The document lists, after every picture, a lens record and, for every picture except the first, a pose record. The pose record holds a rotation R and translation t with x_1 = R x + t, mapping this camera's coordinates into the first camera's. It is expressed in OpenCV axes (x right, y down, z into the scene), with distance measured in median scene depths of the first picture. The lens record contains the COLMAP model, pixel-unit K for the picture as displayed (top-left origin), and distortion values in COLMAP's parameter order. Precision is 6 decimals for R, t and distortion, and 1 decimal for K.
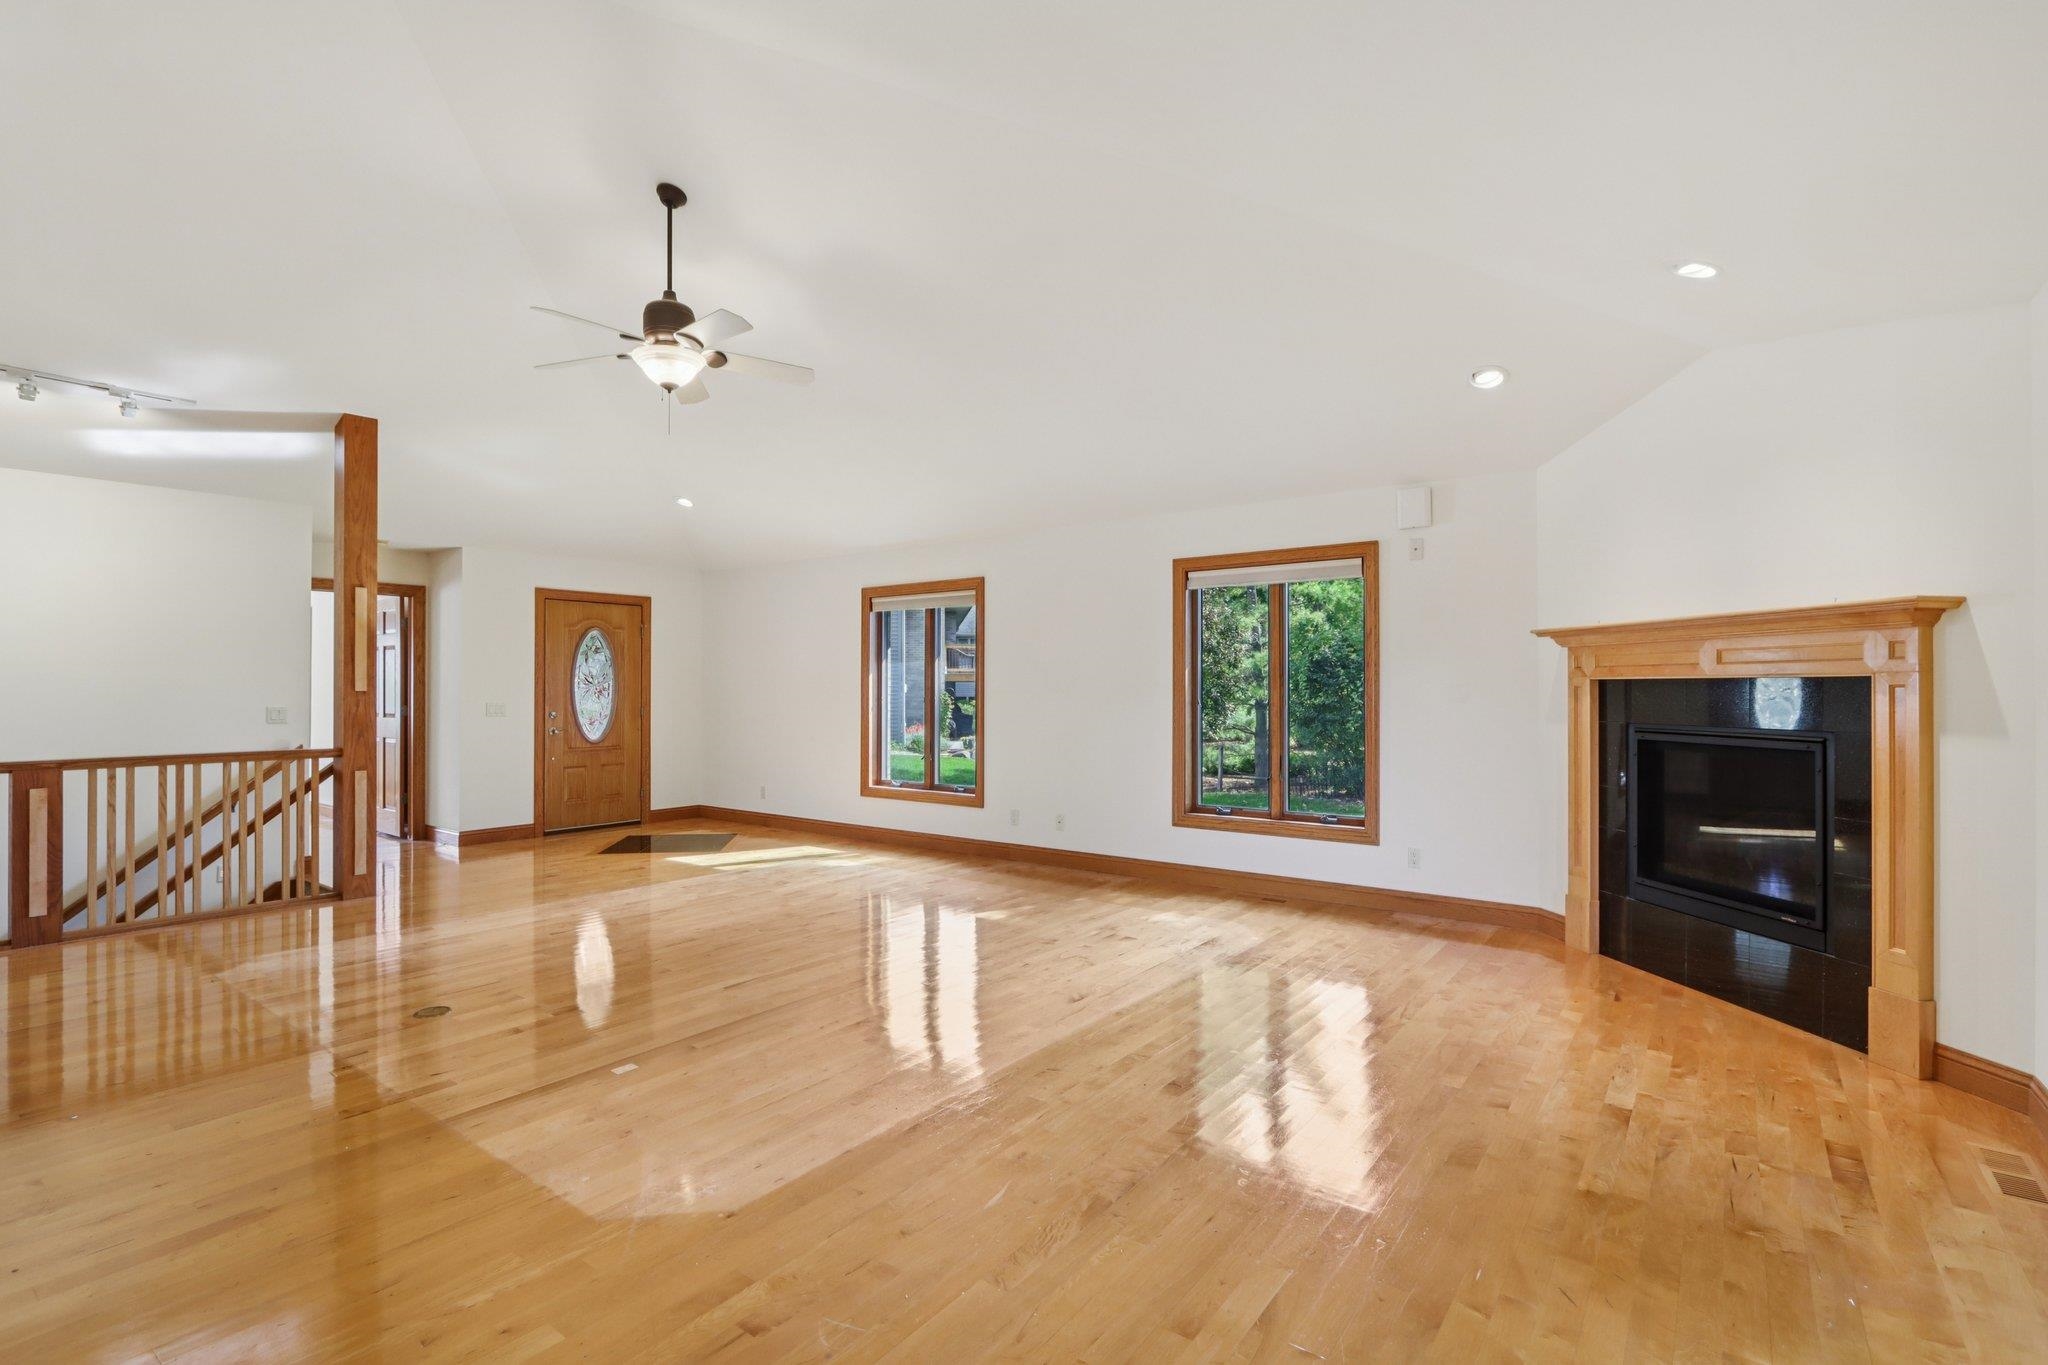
lens RADIAL K [[959.2, 0, 1027.7], [0, 959.2, 683.0], [0, 0, 1]] dist [-0.015476, 0.000977]
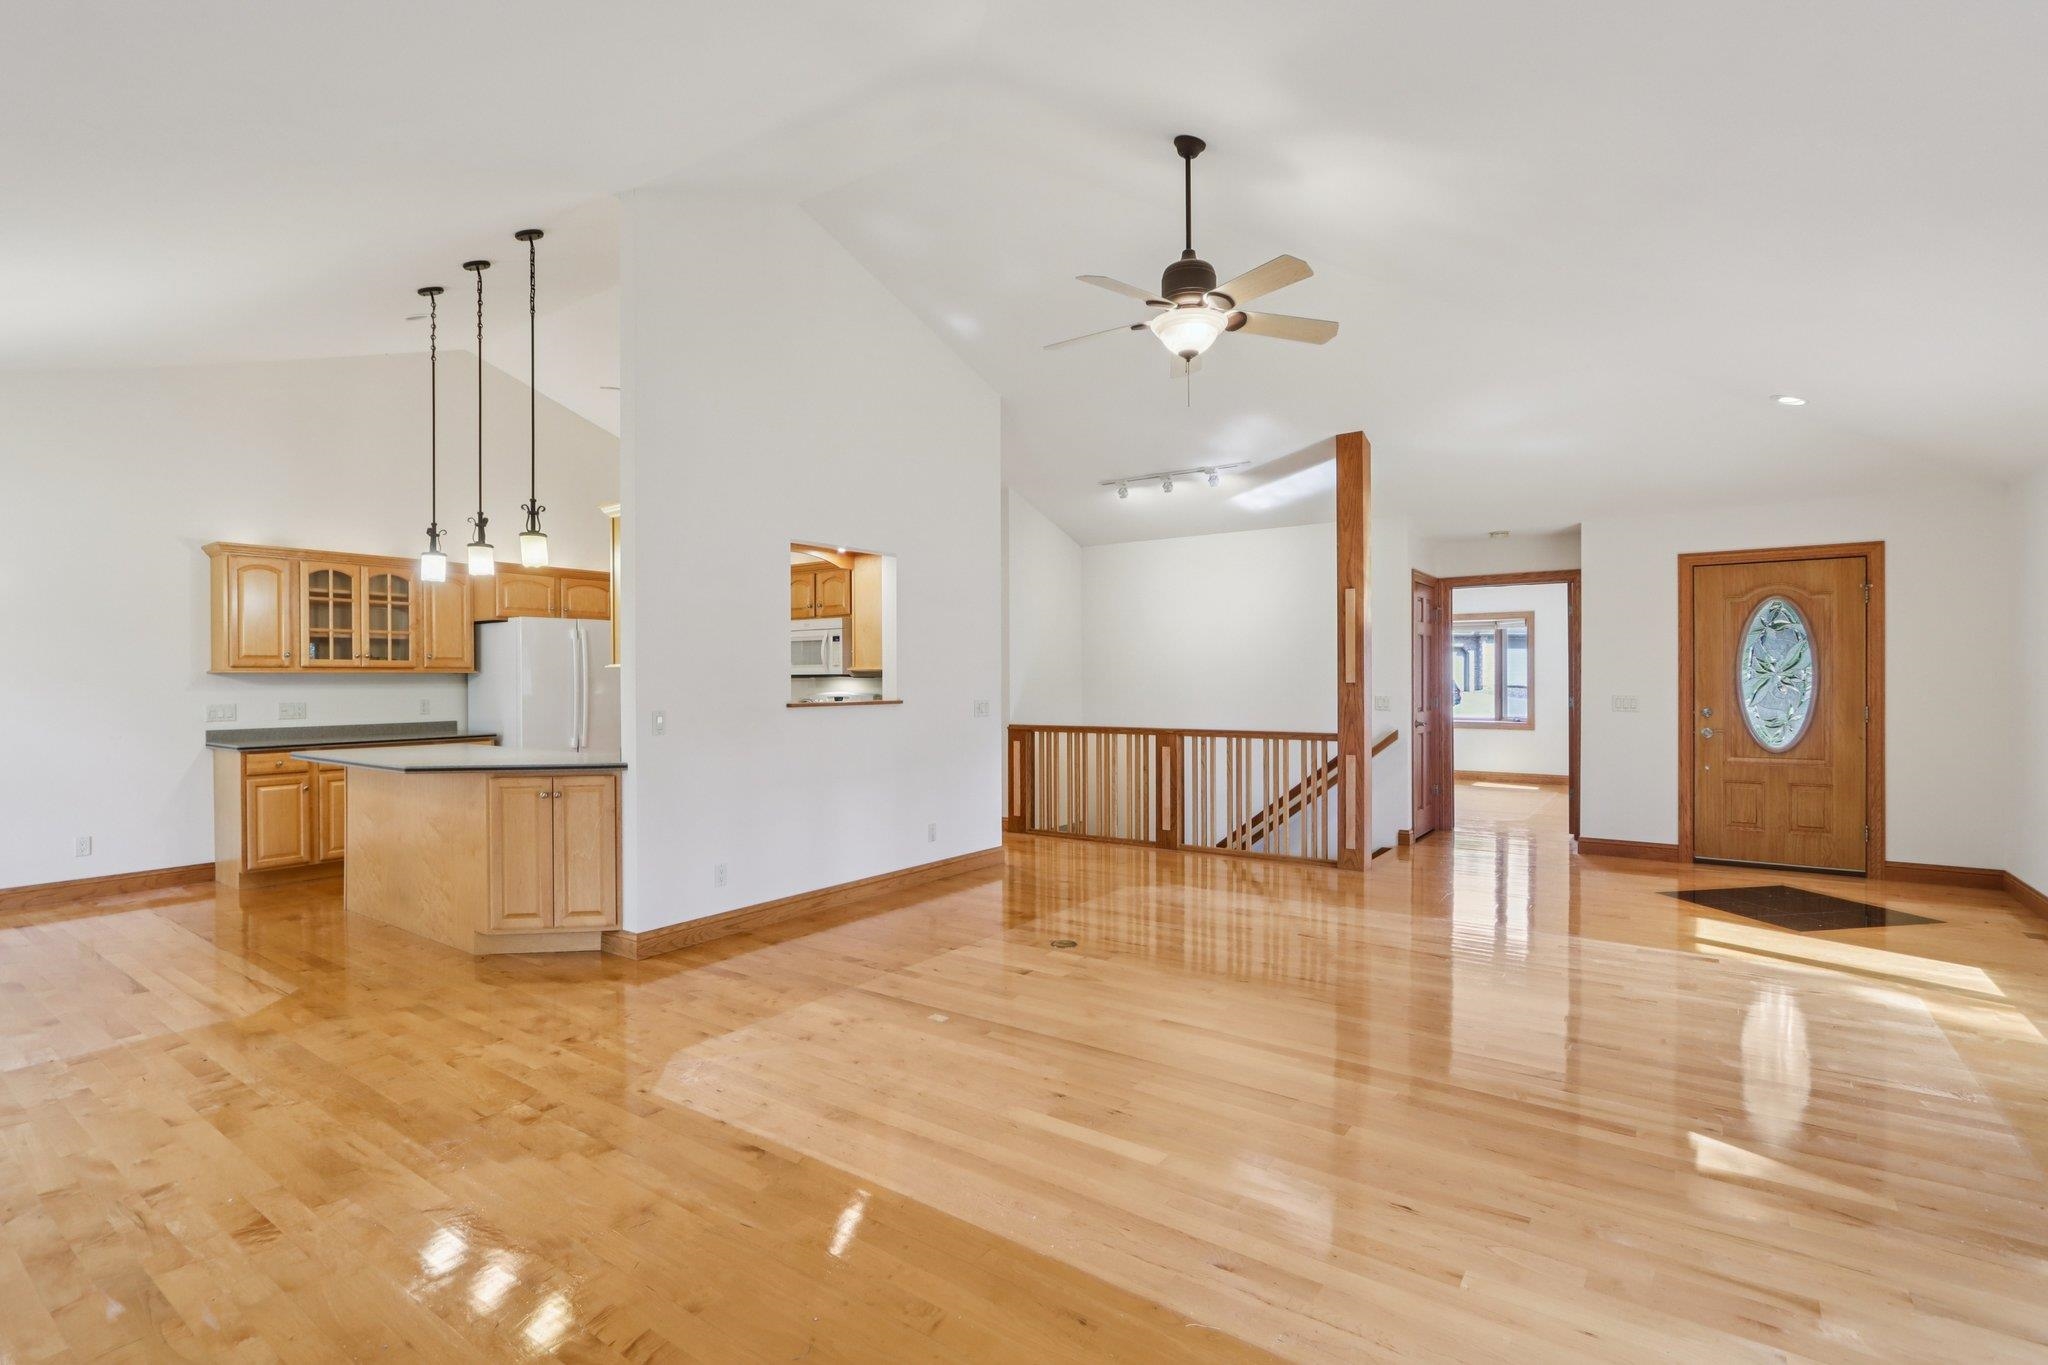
lens RADIAL K [[959.2, 0, 1023.7], [0, 959.2, 676.9], [0, 0, 1]] dist [-0.015476, 0.000977]
pose [[0.016531, -0.003828, -0.999856, 0.336641], [0.009380, 0.999949, -0.003673, 0.001900], [0.999819, -0.009318, 0.016567, 0.508303]]
